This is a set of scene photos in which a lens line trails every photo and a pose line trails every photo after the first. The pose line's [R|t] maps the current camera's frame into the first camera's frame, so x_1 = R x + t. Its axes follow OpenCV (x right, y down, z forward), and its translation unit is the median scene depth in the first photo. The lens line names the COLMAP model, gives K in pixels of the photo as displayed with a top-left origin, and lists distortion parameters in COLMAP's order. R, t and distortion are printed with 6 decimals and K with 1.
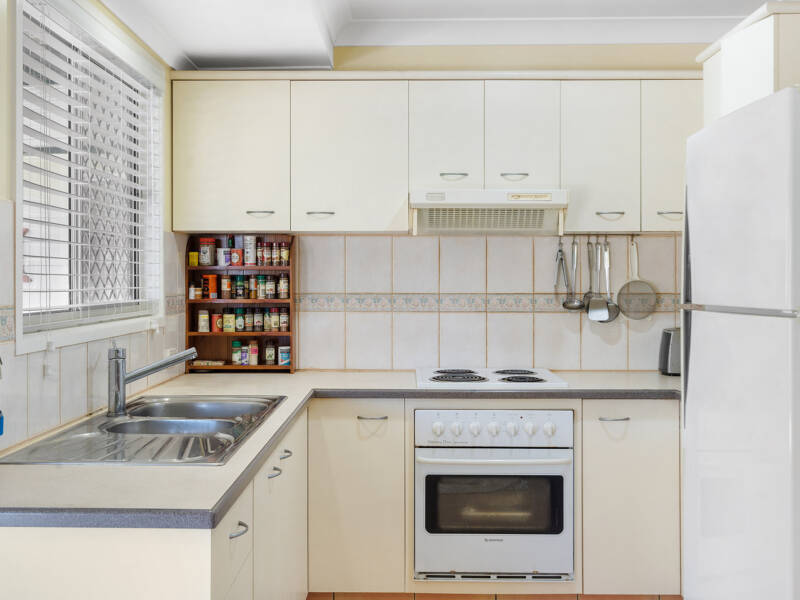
lens RADIAL K [[893.8, 0, 385.2], [0, 893.8, 275.2], [0, 0, 1]] dist [-0.016143, 0.000000]
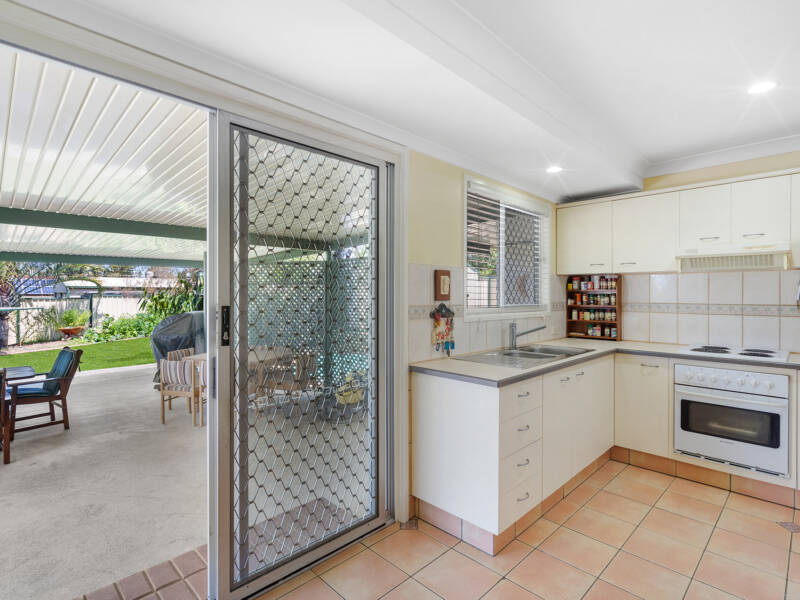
lens RADIAL K [[409.6, 0, 400.2], [0, 409.6, 298.8], [0, 0, 1]] dist [-0.003826, -0.001182]
pose [[0.718791, 0.007505, -0.695185, 0.193000], [0.000394, 0.999937, 0.011204, 0.000364], [0.695226, -0.008327, 0.718743, -0.033701]]
